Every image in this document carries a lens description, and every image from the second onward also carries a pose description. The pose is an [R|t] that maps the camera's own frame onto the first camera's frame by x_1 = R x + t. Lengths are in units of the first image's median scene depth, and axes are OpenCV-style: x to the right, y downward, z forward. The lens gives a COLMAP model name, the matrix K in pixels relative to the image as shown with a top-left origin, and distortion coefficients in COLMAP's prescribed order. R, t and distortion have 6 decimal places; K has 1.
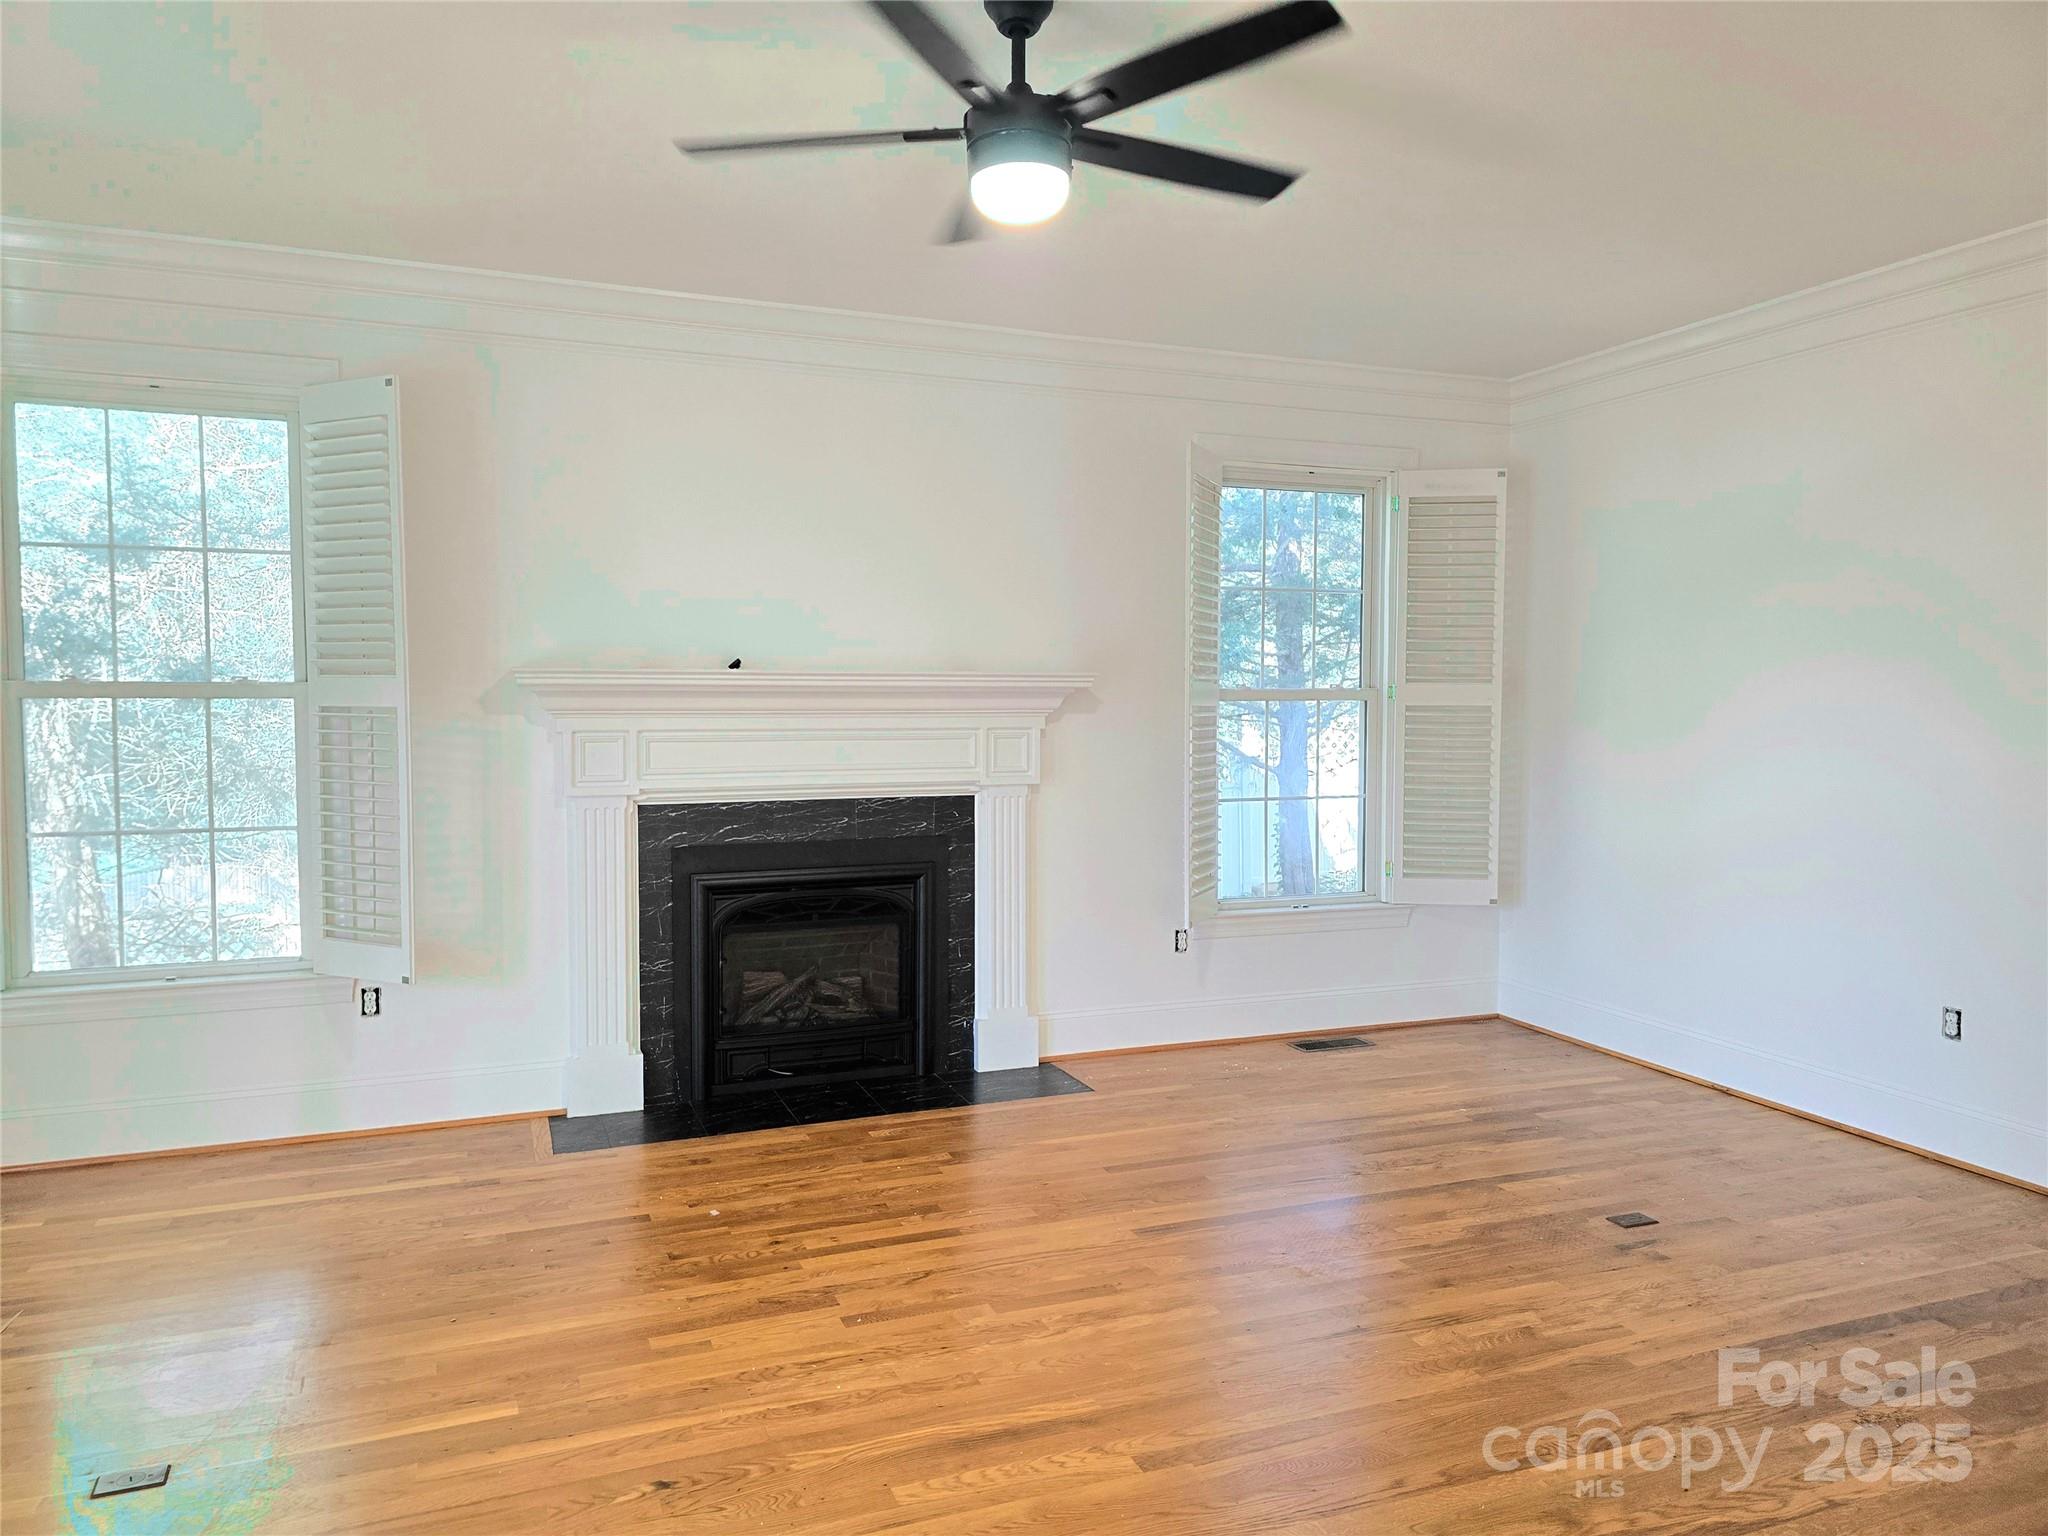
lens RADIAL K [[1385.0, 0, 1016.1], [0, 1385.0, 773.6], [0, 0, 1]] dist [0.067491, -0.000794]
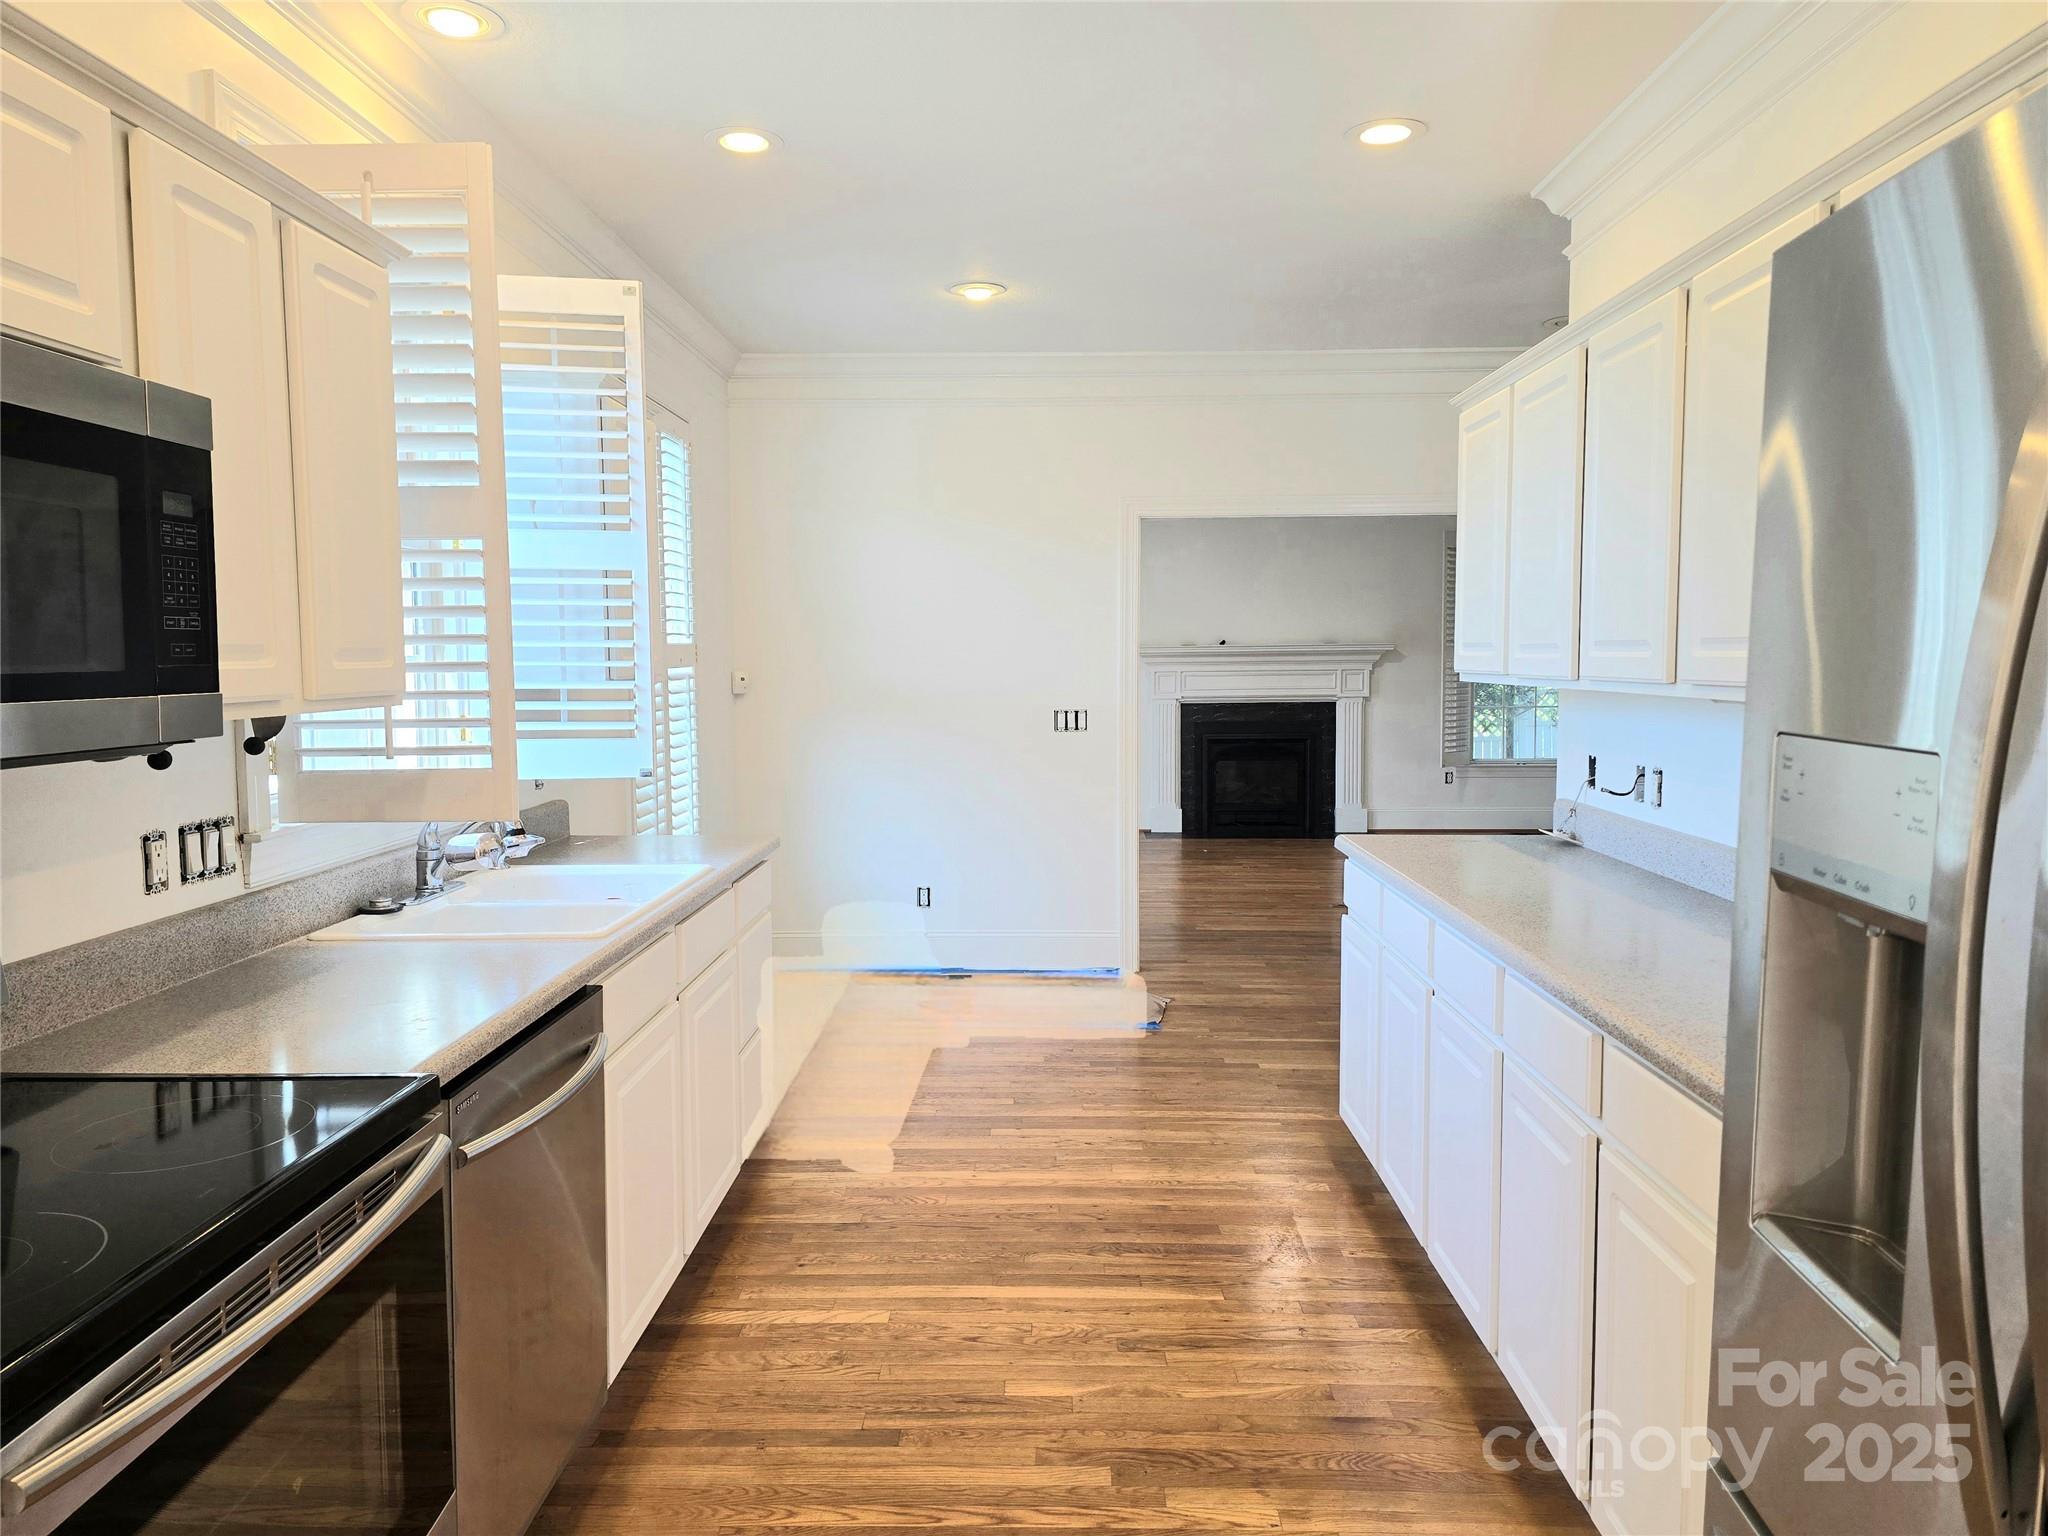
lens RADIAL K [[1385.0, 0, 1025.7], [0, 1385.0, 767.3], [0, 0, 1]] dist [0.067491, -0.000794]
pose [[0.917209, 0.027874, -0.397431, 0.395660], [-0.013386, 0.999142, 0.039182, 0.039964], [0.398182, -0.030618, 0.916795, -1.177793]]
